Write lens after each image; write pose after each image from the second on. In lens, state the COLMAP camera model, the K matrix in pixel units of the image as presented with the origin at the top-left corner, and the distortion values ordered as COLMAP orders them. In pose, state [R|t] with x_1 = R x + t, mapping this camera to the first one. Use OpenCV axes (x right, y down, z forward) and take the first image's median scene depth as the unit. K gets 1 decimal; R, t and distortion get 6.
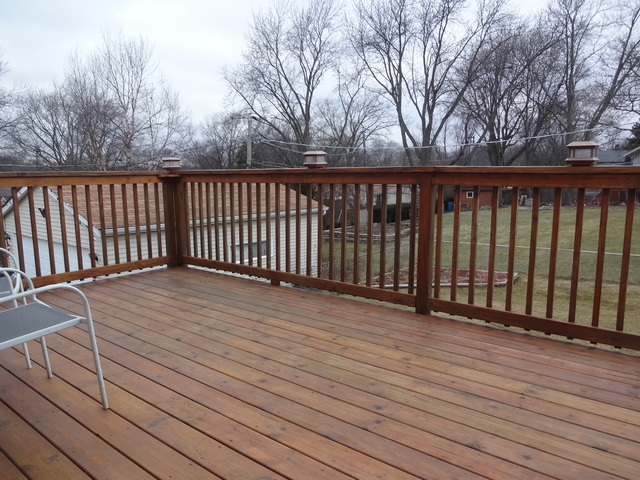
lens RADIAL K [[468.4, 0, 320.0], [0, 468.4, 240.0], [0, 0, 1]] dist [-0.008836, -0.001360]
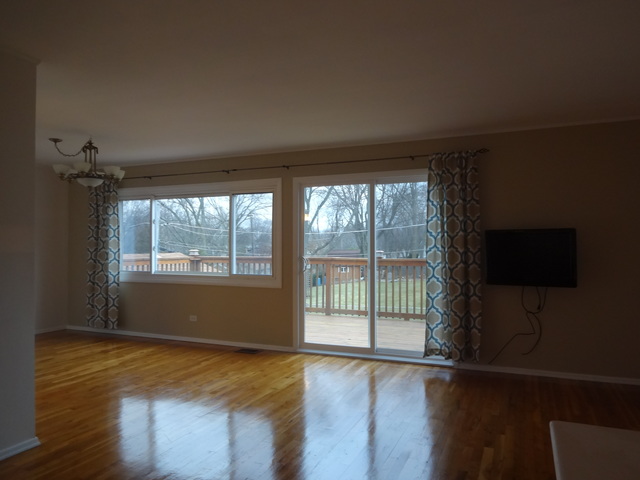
lens RADIAL K [[468.4, 0, 320.0], [0, 468.4, 240.0], [0, 0, 1]] dist [-0.008836, -0.001360]
pose [[0.965500, 0.006126, 0.260332, -0.040289], [0.035768, 0.987128, -0.155880, 0.012527], [-0.257936, 0.159814, 0.952853, -0.121681]]
